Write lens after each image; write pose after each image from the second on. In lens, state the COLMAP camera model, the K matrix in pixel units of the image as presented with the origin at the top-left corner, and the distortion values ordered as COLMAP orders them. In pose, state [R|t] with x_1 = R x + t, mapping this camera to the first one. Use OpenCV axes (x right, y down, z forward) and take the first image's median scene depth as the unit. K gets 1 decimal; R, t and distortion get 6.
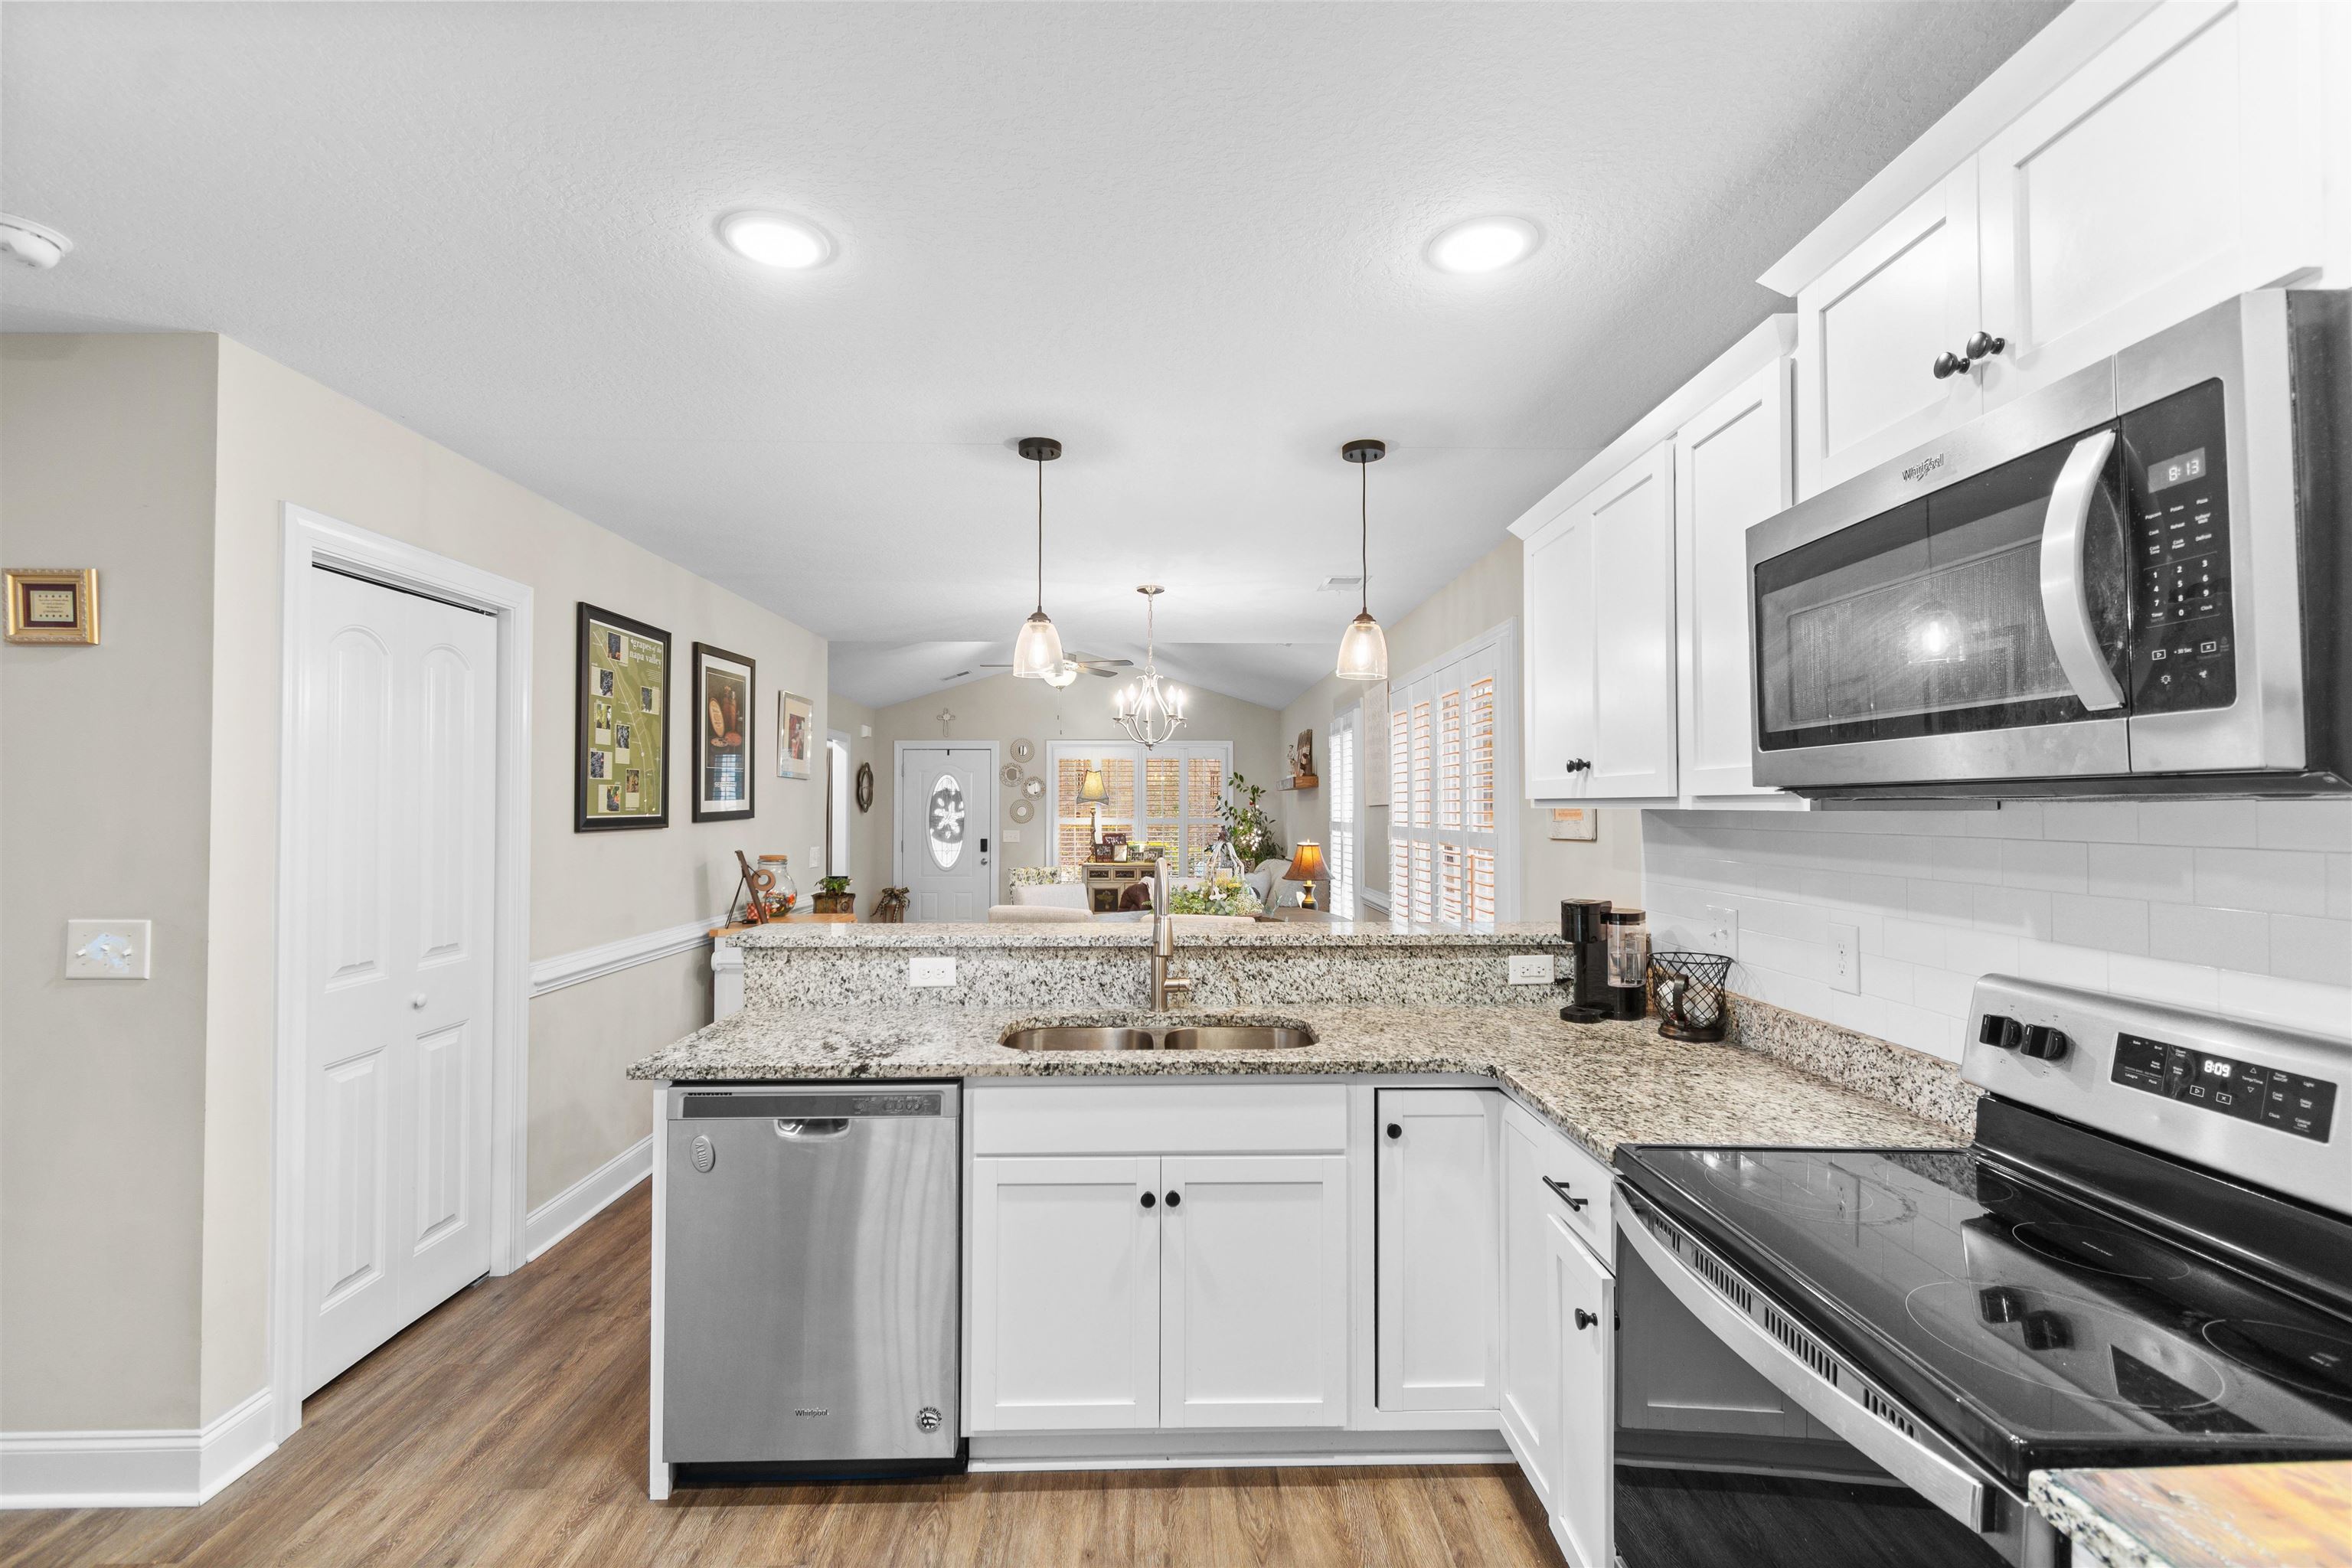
lens RADIAL K [[1037.9, 0, 1179.6], [0, 1037.9, 789.2], [0, 0, 1]] dist [0.006510, -0.001542]
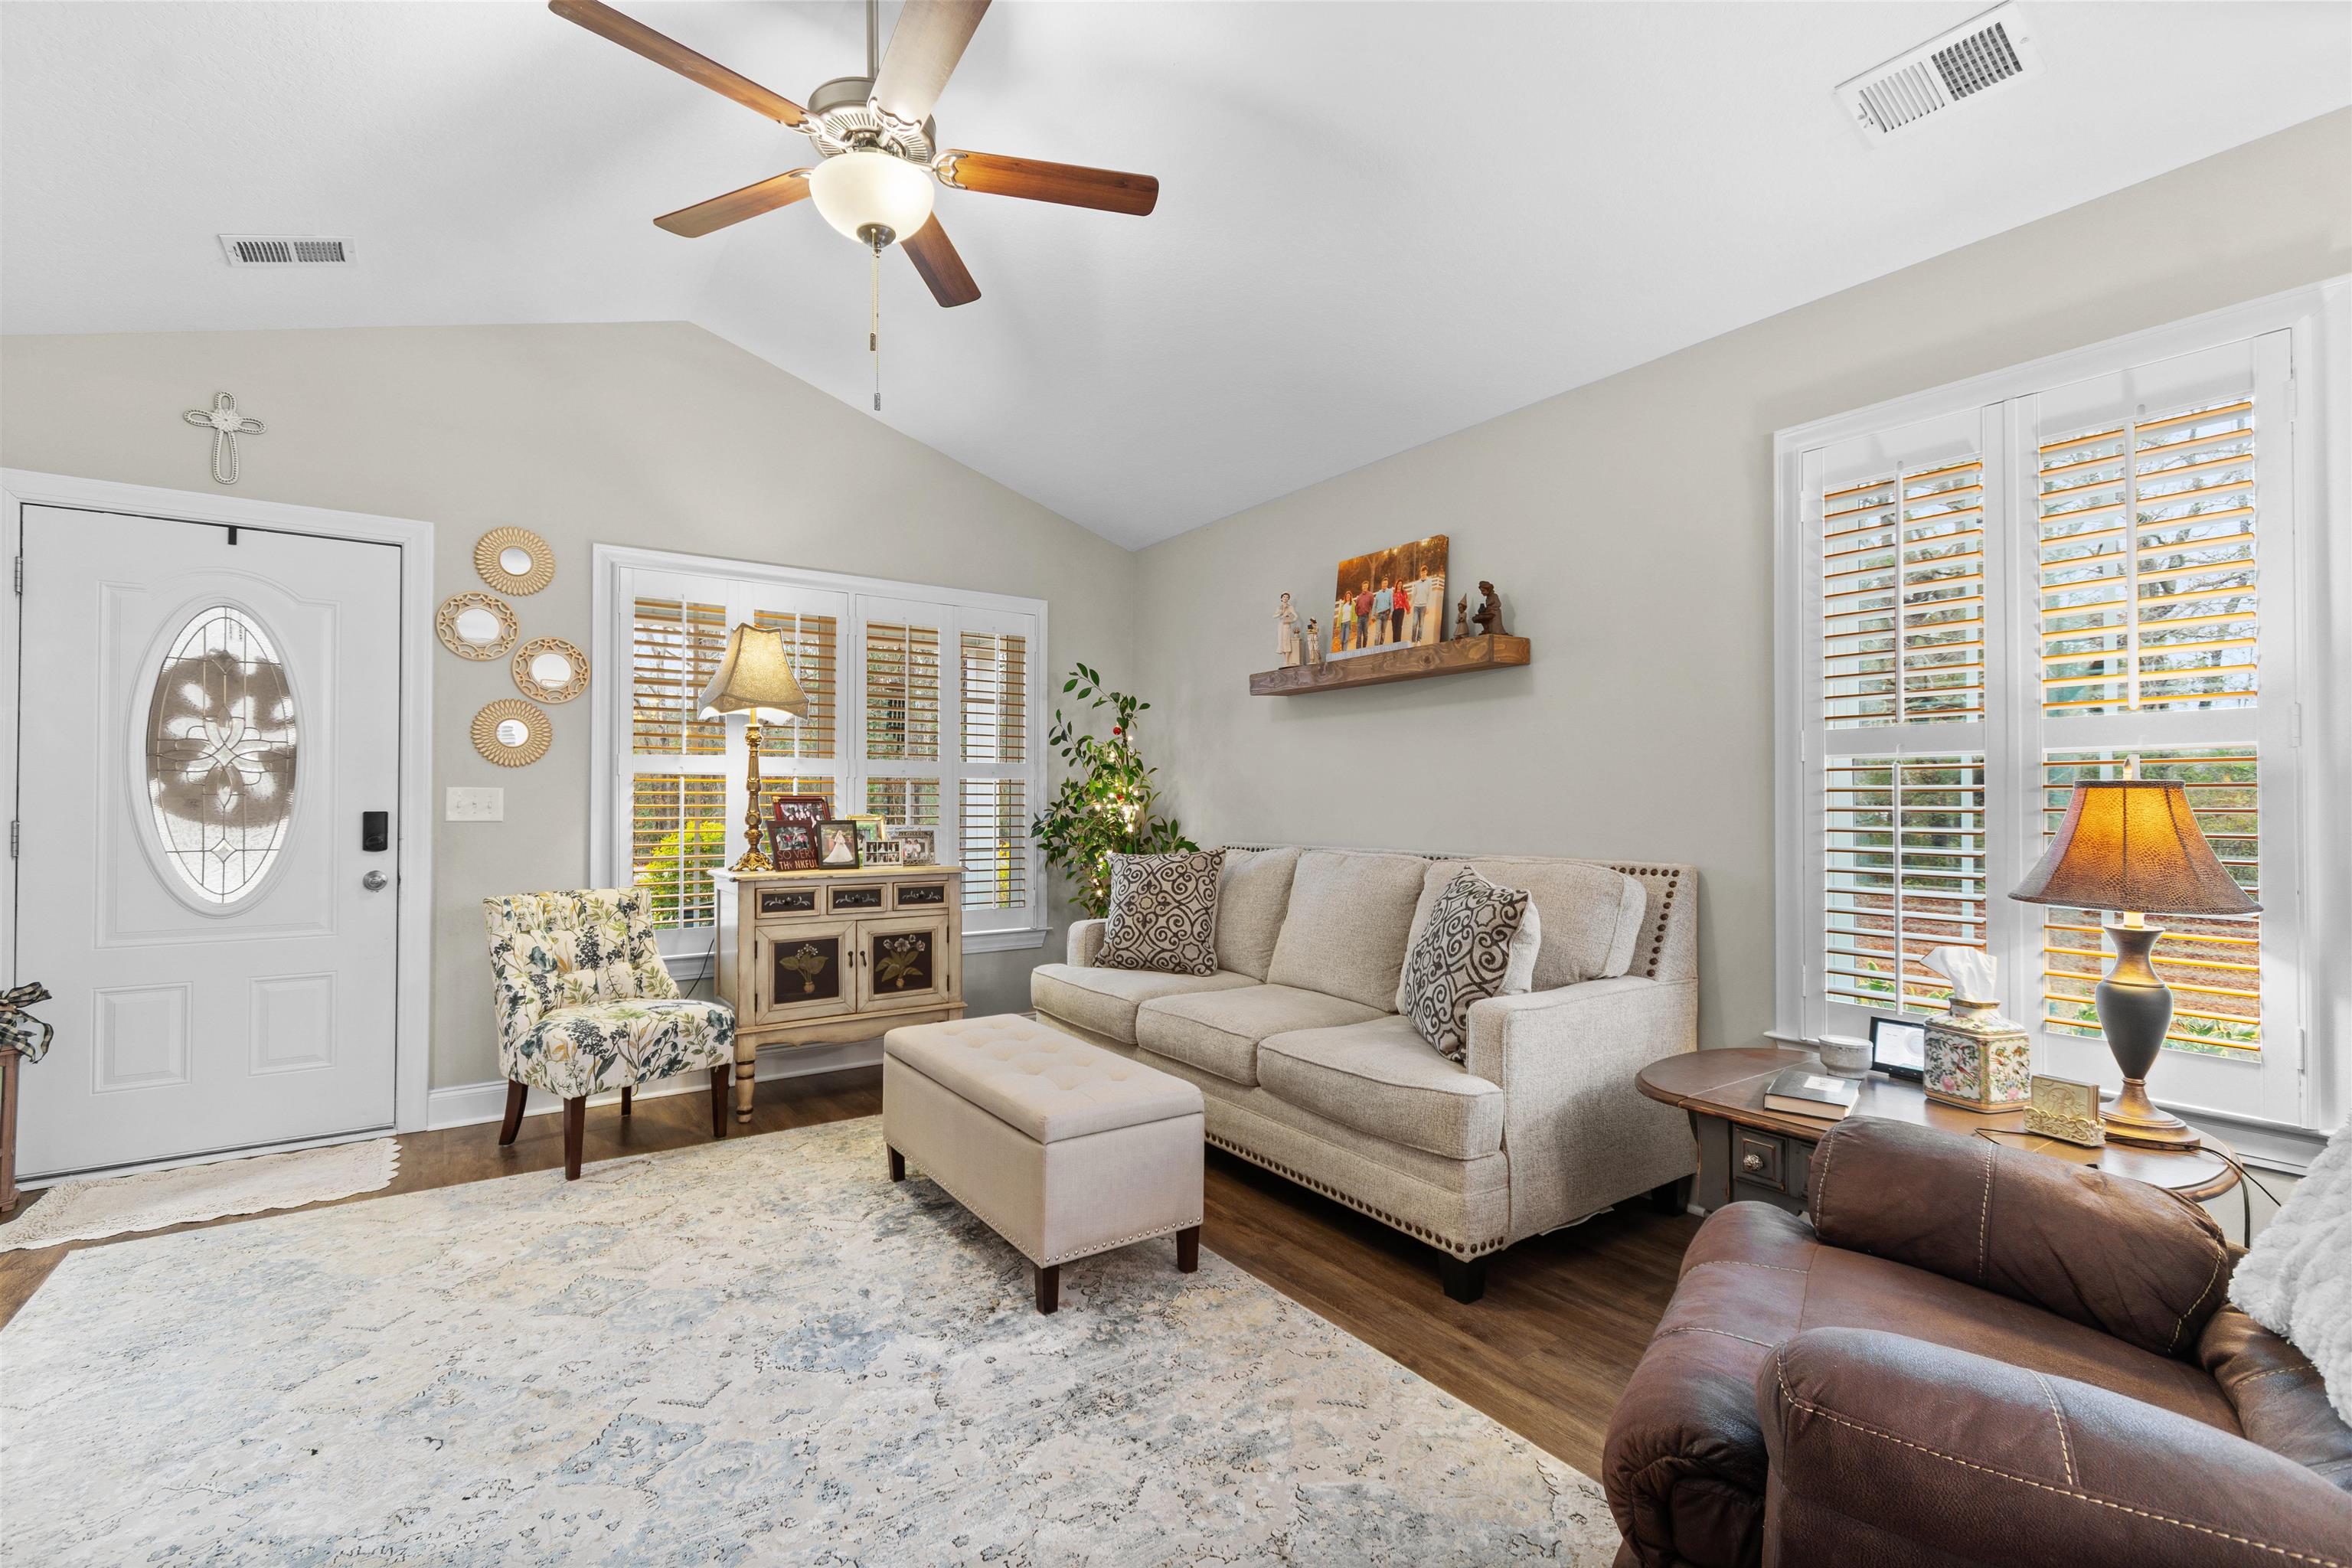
lens RADIAL K [[1037.9, 0, 1179.6], [0, 1037.9, 789.2], [0, 0, 1]] dist [0.006510, -0.001542]
pose [[0.837862, 0.007729, 0.545827, -0.663009], [-0.010283, 0.999946, 0.001625, 0.160081], [-0.545785, -0.006974, 0.837896, 2.490085]]
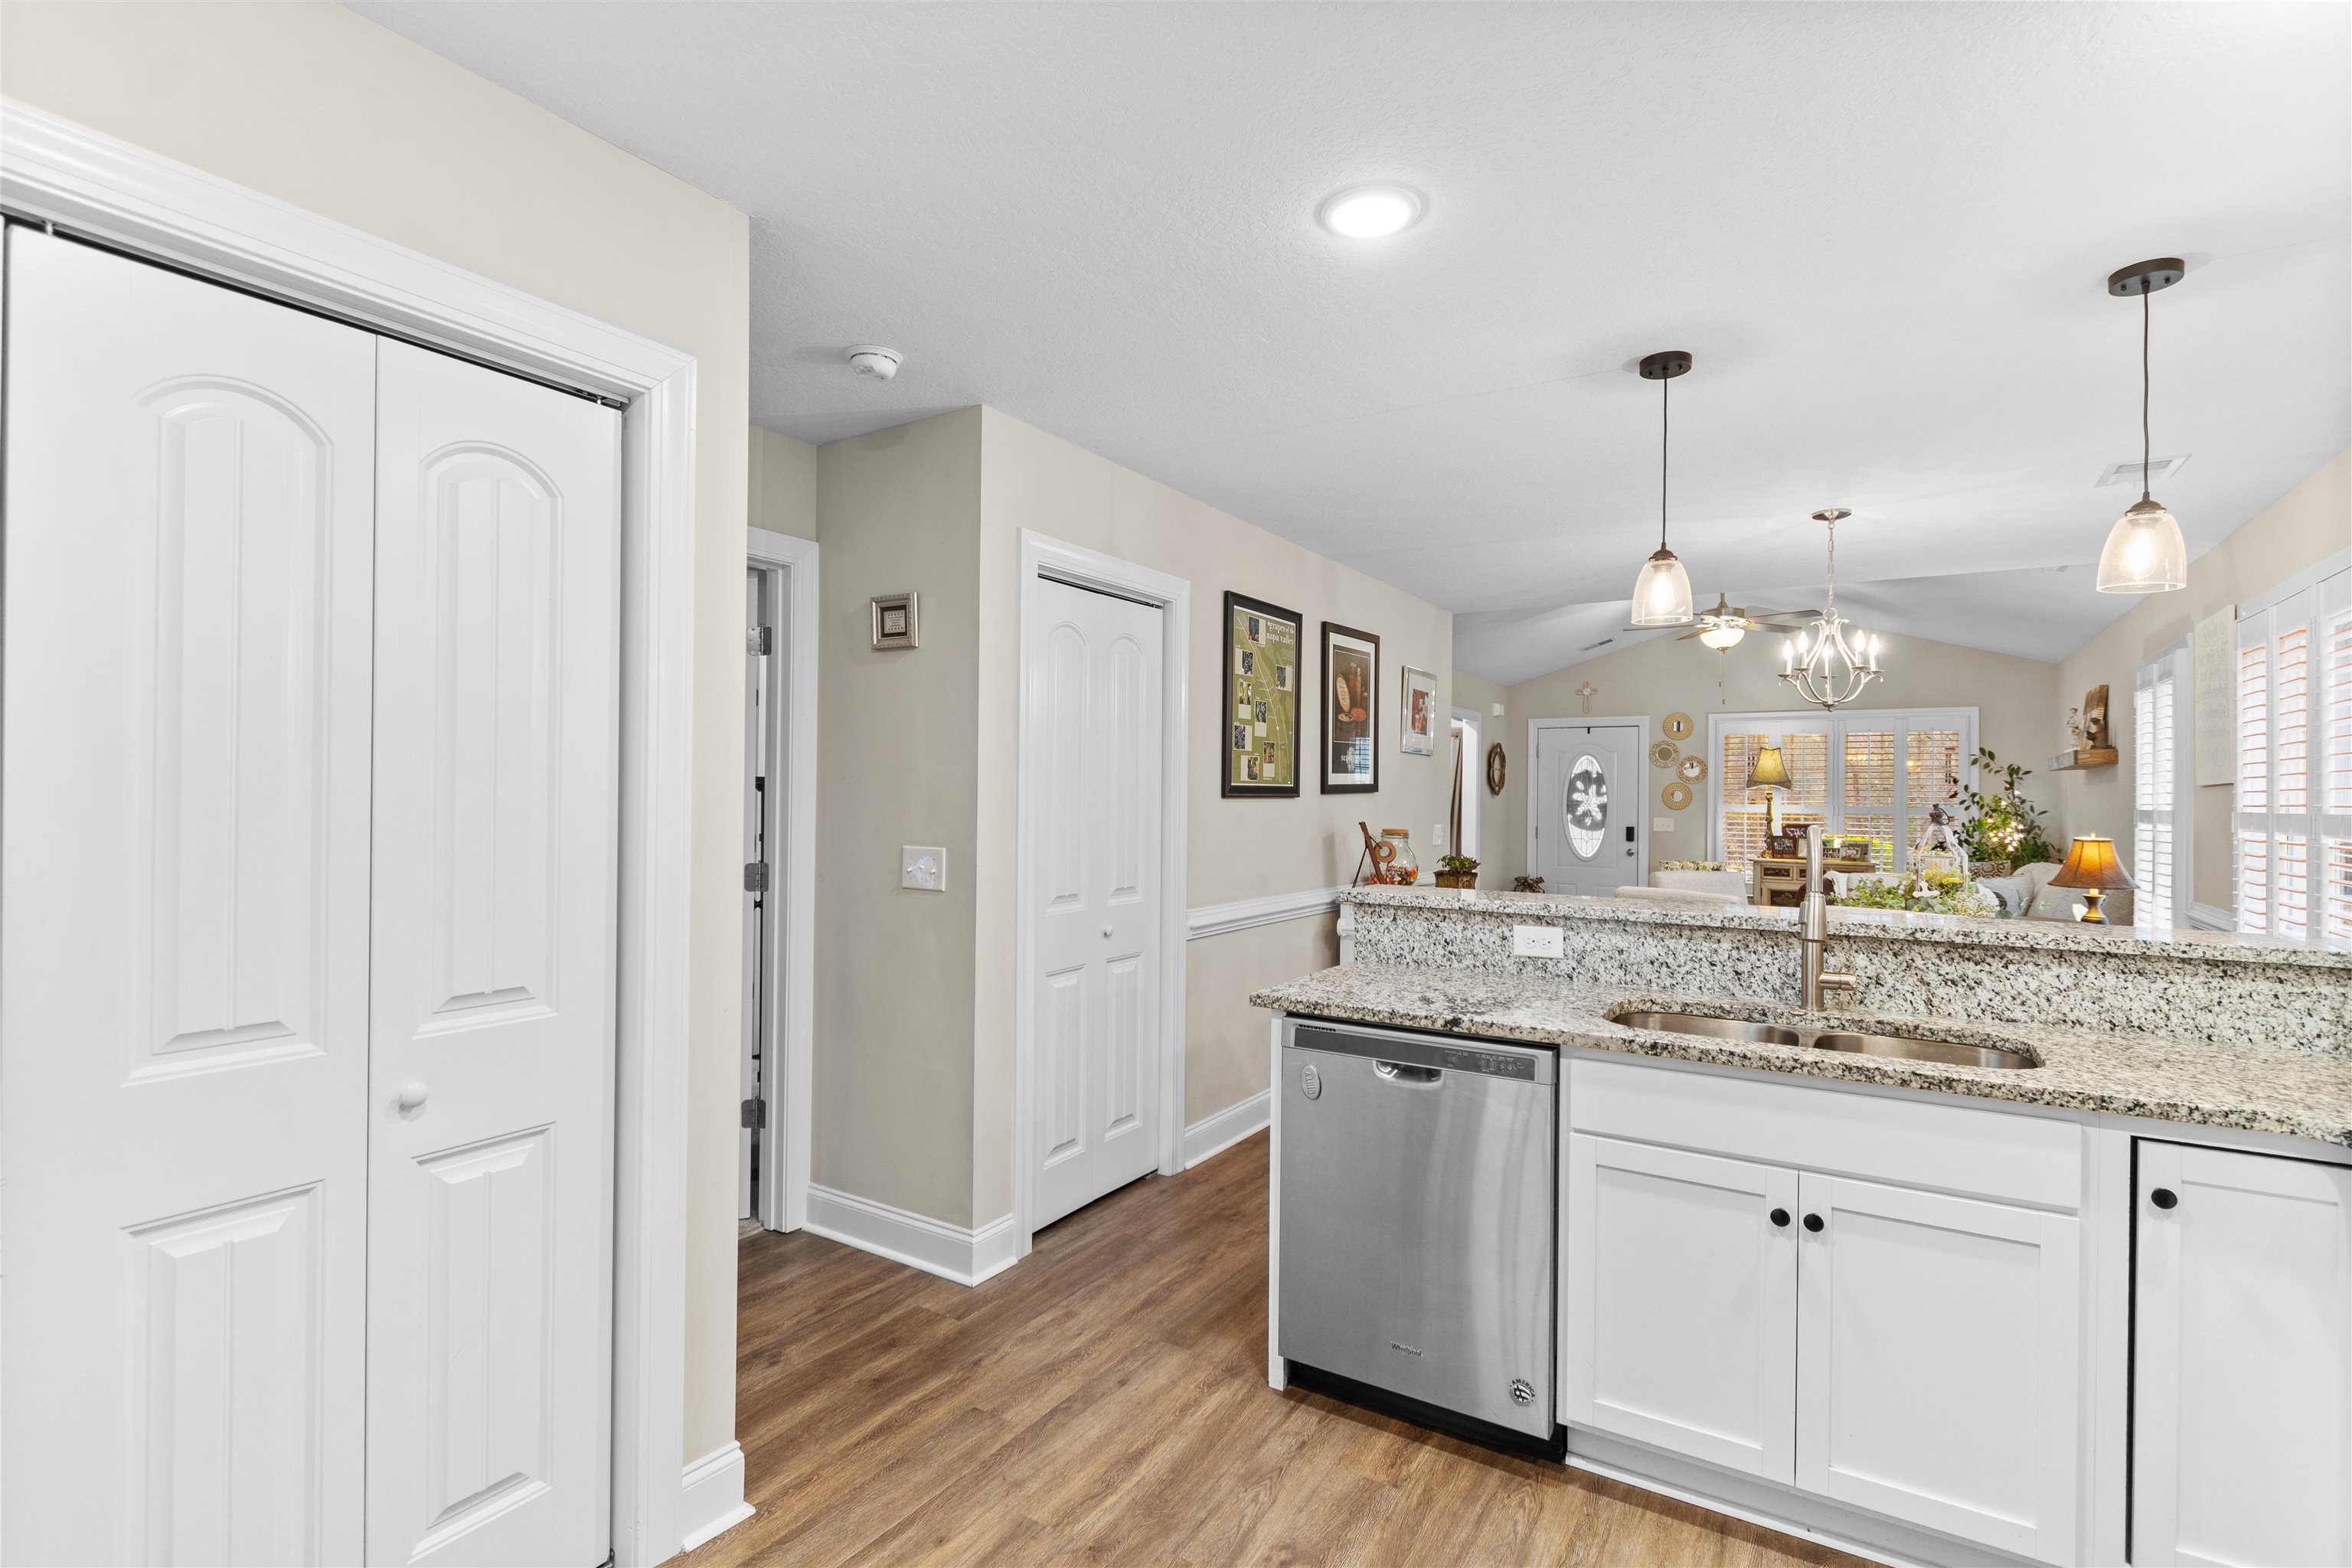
lens RADIAL K [[1105.3, 0, 1176.5], [0, 1105.3, 790.3], [0, 0, 1]] dist [0.017586, -0.012703]
pose [[0.834435, 0.006749, -0.551066, 0.043791], [-0.000688, 0.999937, 0.011205, 0.026395], [0.551107, -0.008971, 0.834387, -0.026438]]
